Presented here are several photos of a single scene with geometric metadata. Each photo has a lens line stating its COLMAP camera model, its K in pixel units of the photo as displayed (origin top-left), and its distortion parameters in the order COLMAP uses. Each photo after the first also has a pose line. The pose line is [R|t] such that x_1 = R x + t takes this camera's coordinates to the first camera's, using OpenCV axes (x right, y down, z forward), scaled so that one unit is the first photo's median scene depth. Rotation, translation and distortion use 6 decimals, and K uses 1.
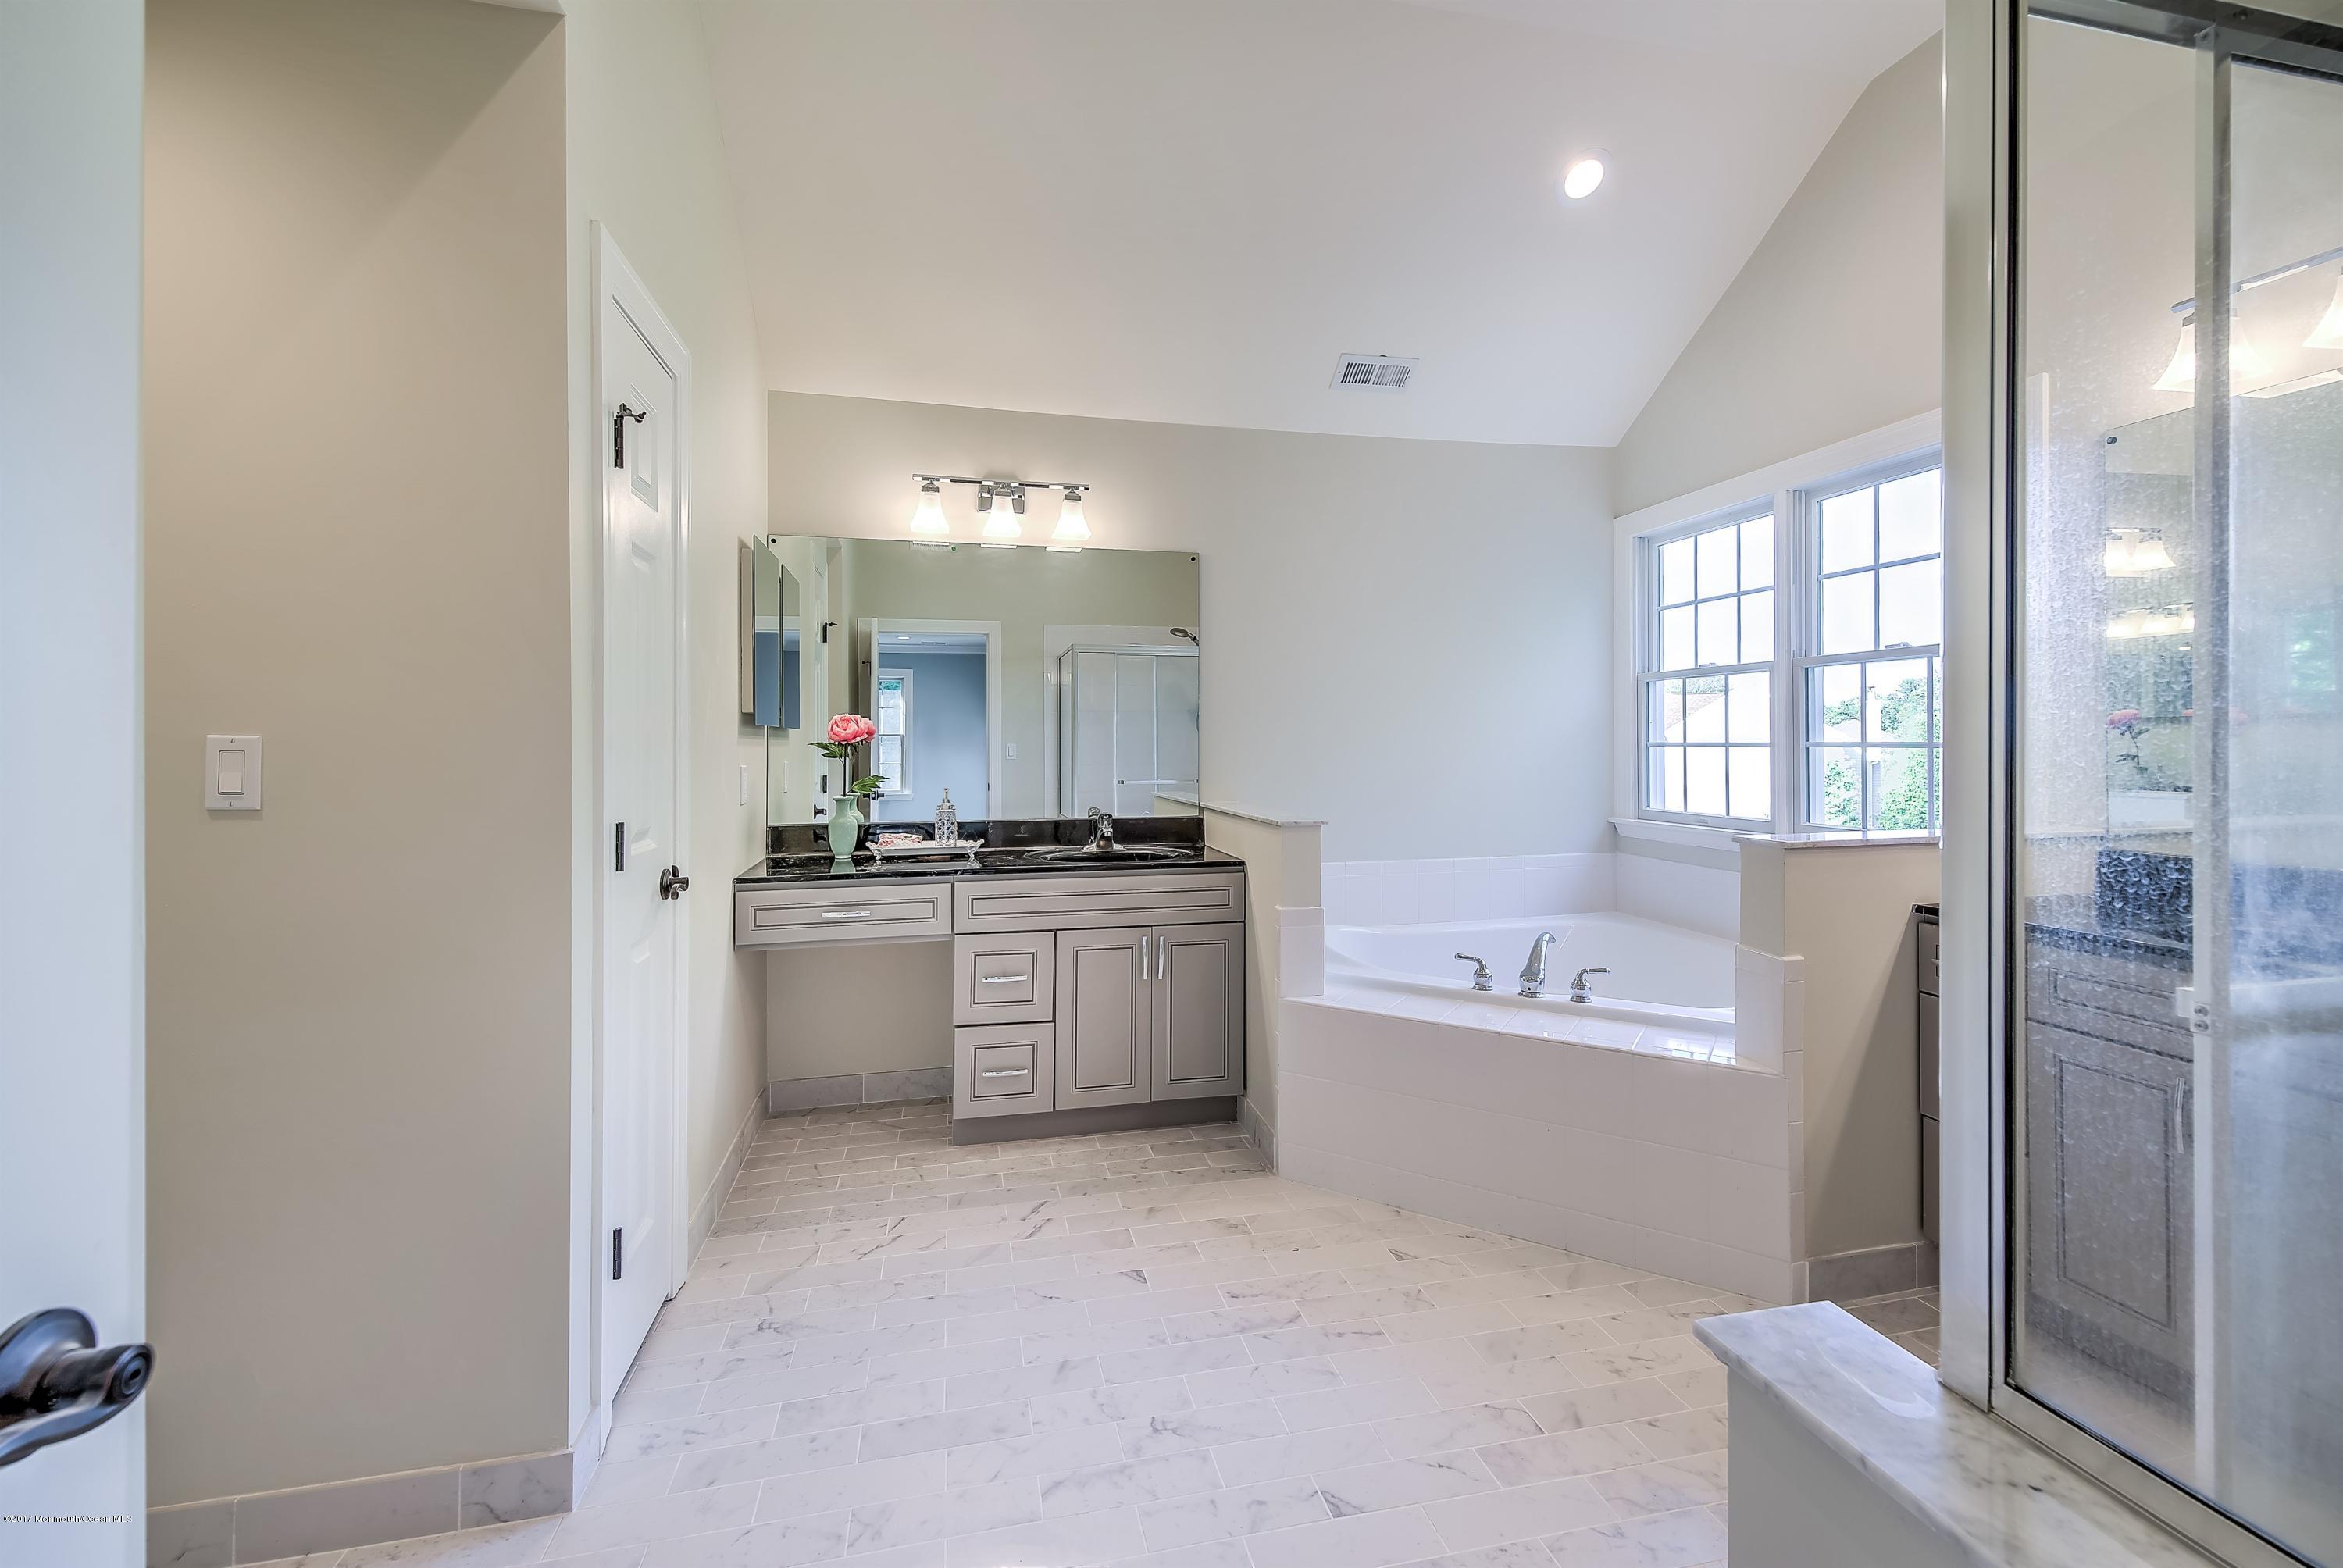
lens RADIAL K [[1027.4, 0, 1156.1], [0, 1027.4, 761.6], [0, 0, 1]] dist [0.001131, -0.000175]
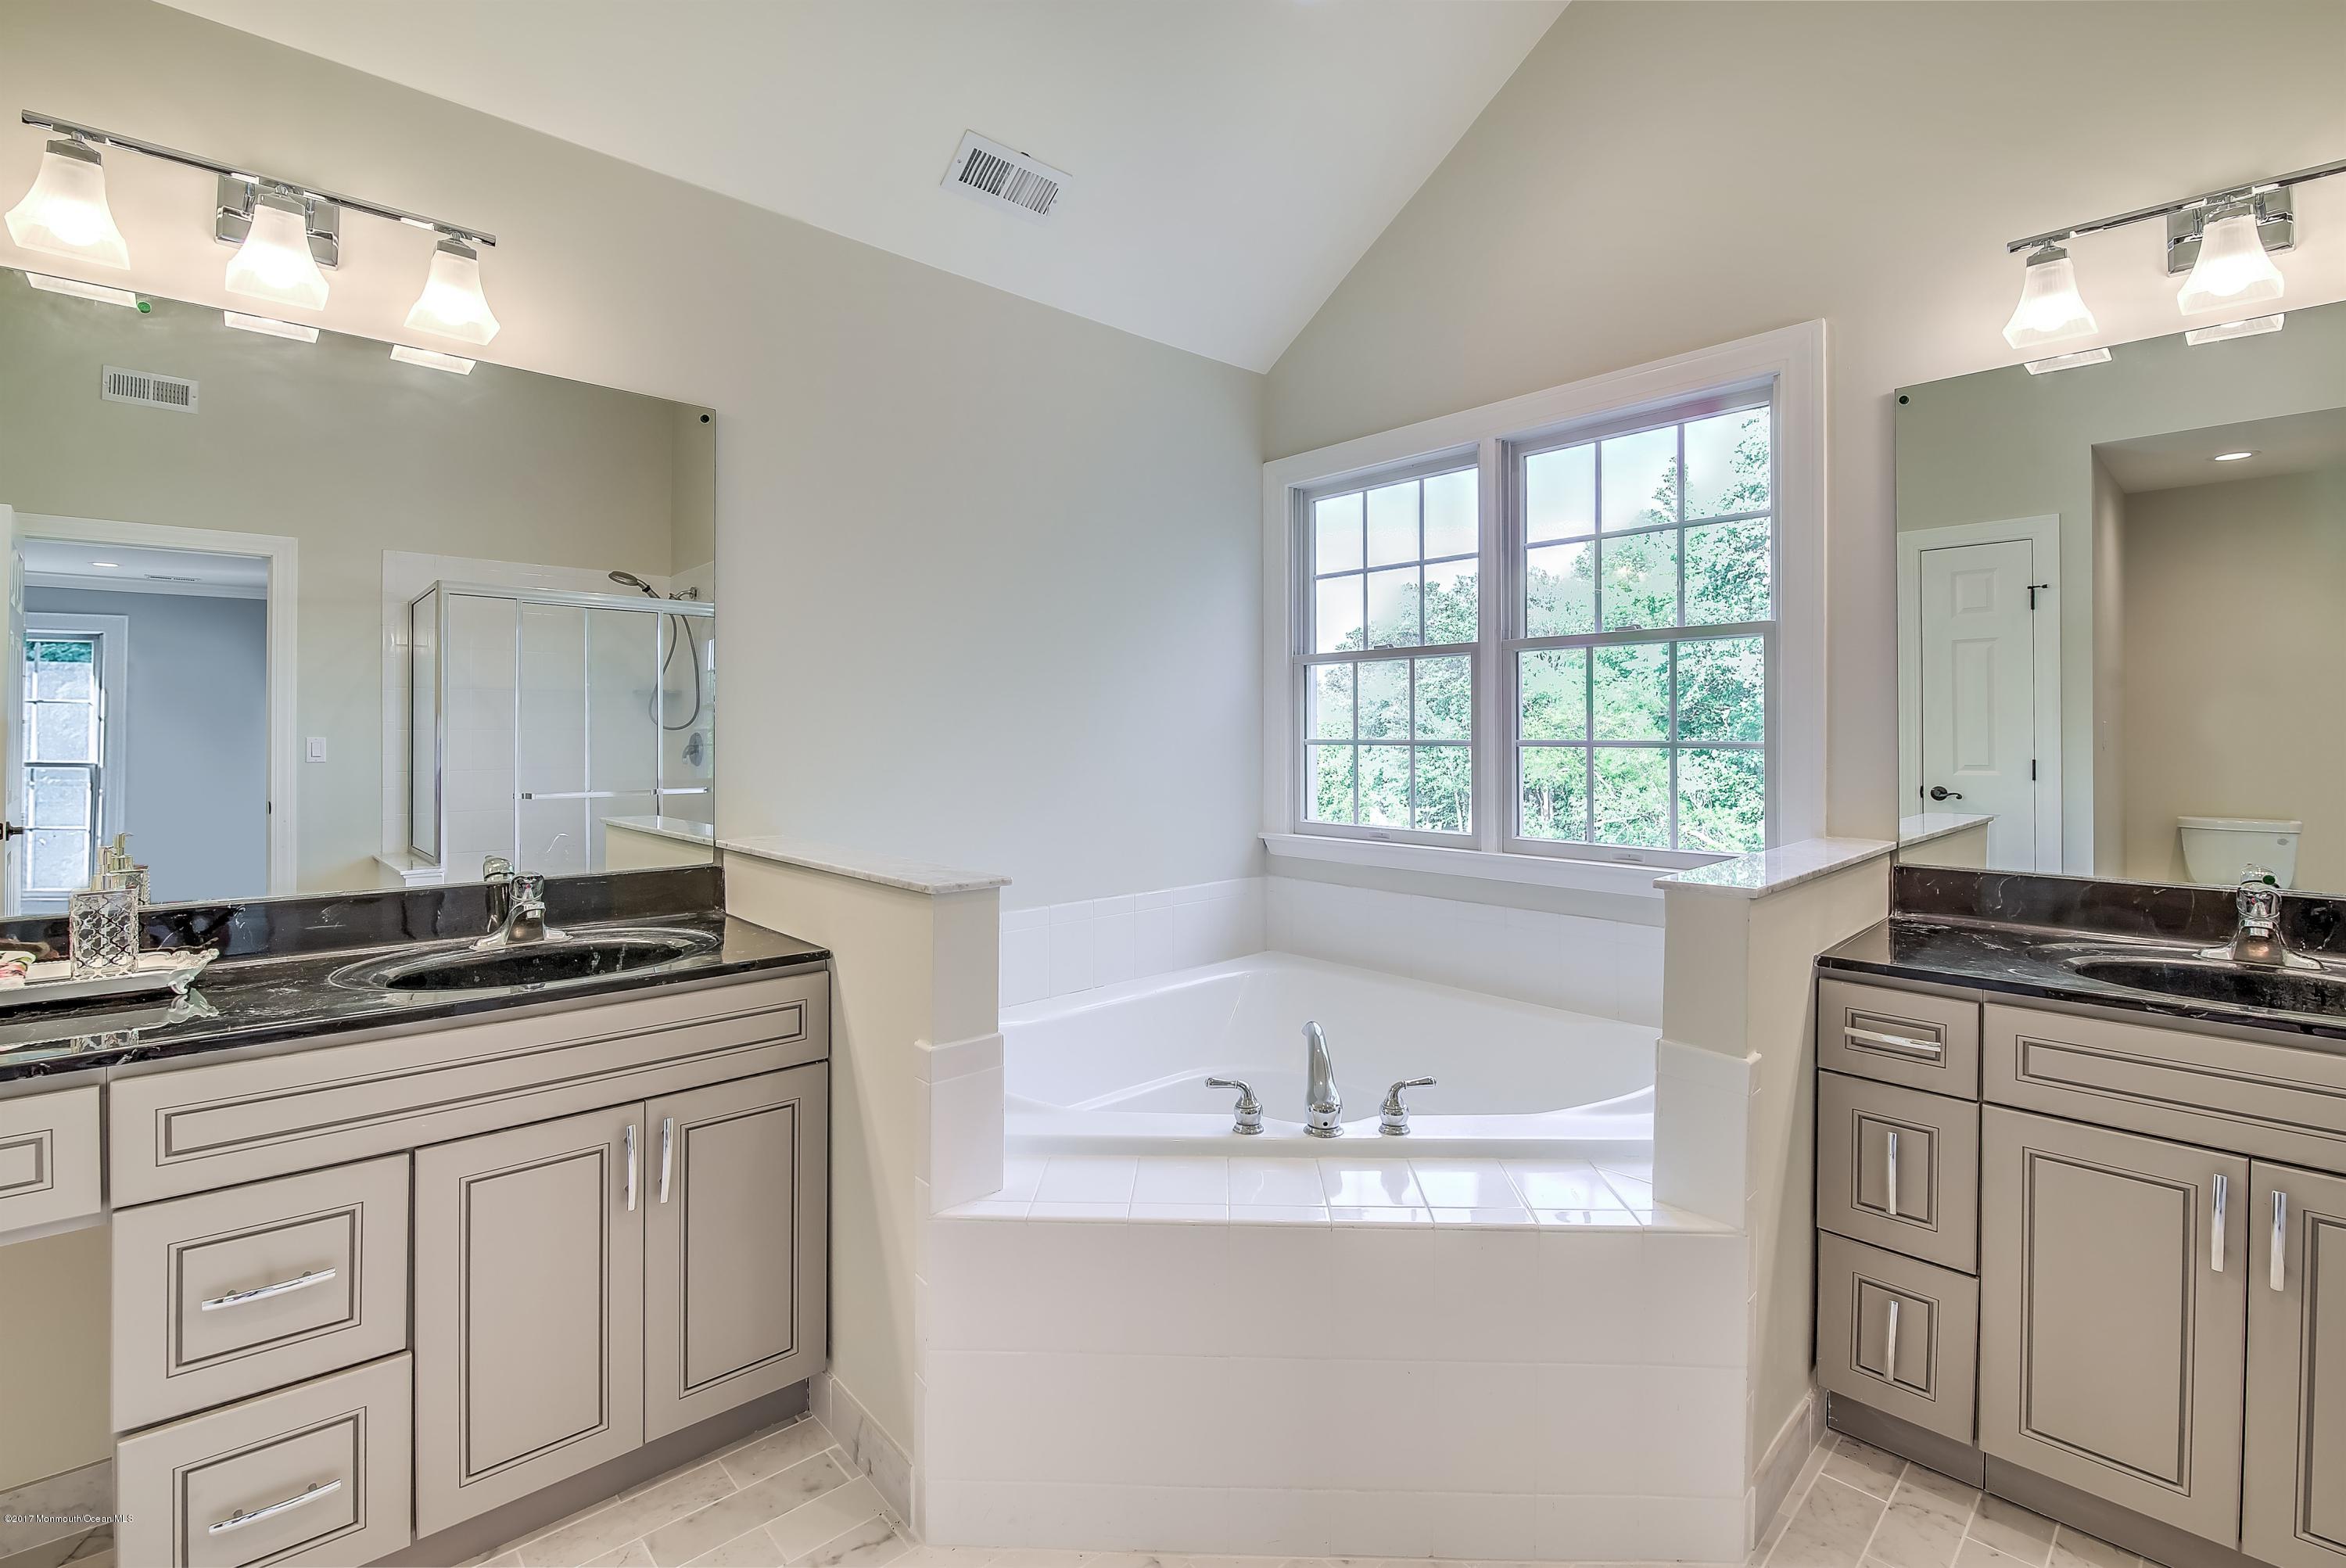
lens RADIAL K [[1036.7, 0, 1172.2], [0, 1036.7, 736.3], [0, 0, 1]] dist [-0.002997, -0.006606]
pose [[0.850815, 0.004938, 0.525442, -0.047613], [0.003420, 0.999883, -0.014934, -0.009753], [-0.525454, 0.014503, 0.850698, 0.389594]]
